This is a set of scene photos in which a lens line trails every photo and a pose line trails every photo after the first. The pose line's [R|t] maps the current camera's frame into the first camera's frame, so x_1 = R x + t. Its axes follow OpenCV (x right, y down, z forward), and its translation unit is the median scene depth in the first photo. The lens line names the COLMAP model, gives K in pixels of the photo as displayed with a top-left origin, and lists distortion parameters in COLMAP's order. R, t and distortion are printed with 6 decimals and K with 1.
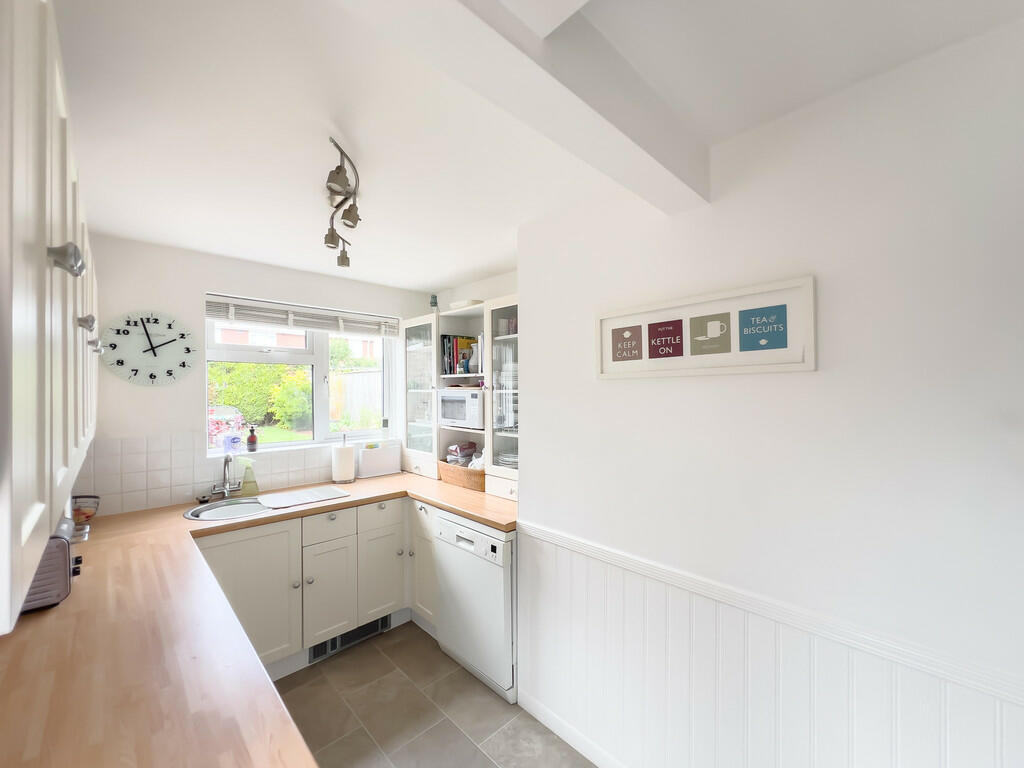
lens RADIAL K [[413.8, 0, 509.9], [0, 413.8, 392.7], [0, 0, 1]] dist [0.000095, 0.000046]
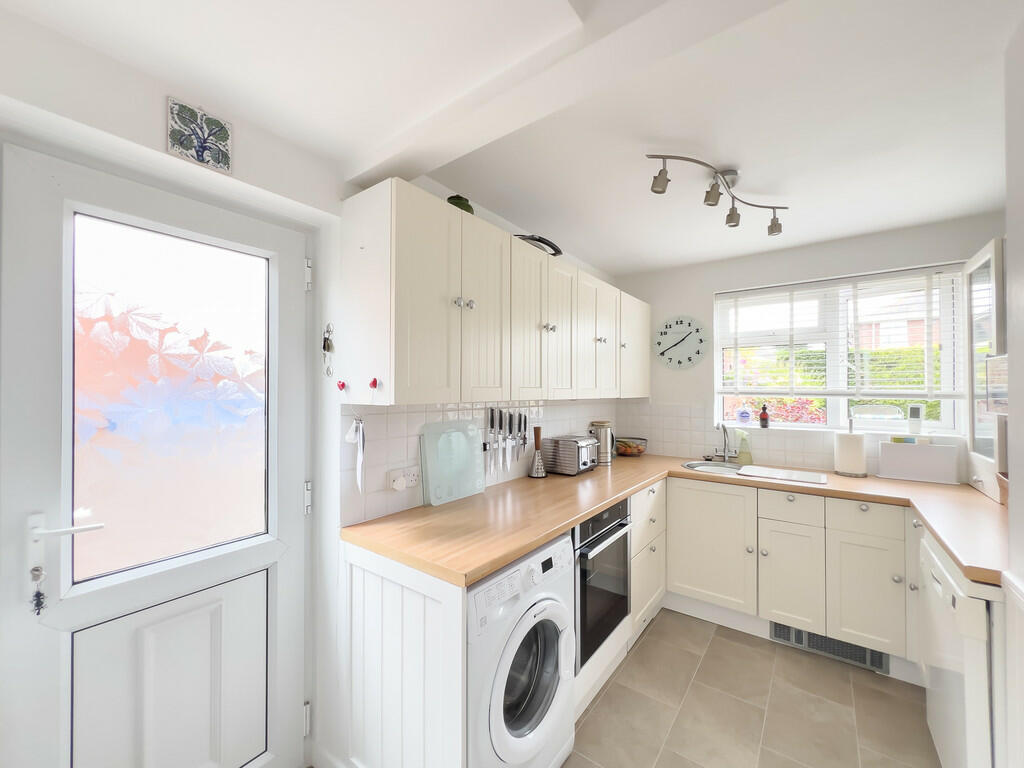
lens RADIAL K [[411.2, 0, 512.9], [0, 411.2, 388.7], [0, 0, 1]] dist [0.000349, 0.000135]
pose [[0.160518, -0.002872, -0.987029, 0.389240], [-0.013173, 0.999900, -0.005051, 0.059946], [0.986945, 0.013813, 0.160465, 0.206655]]
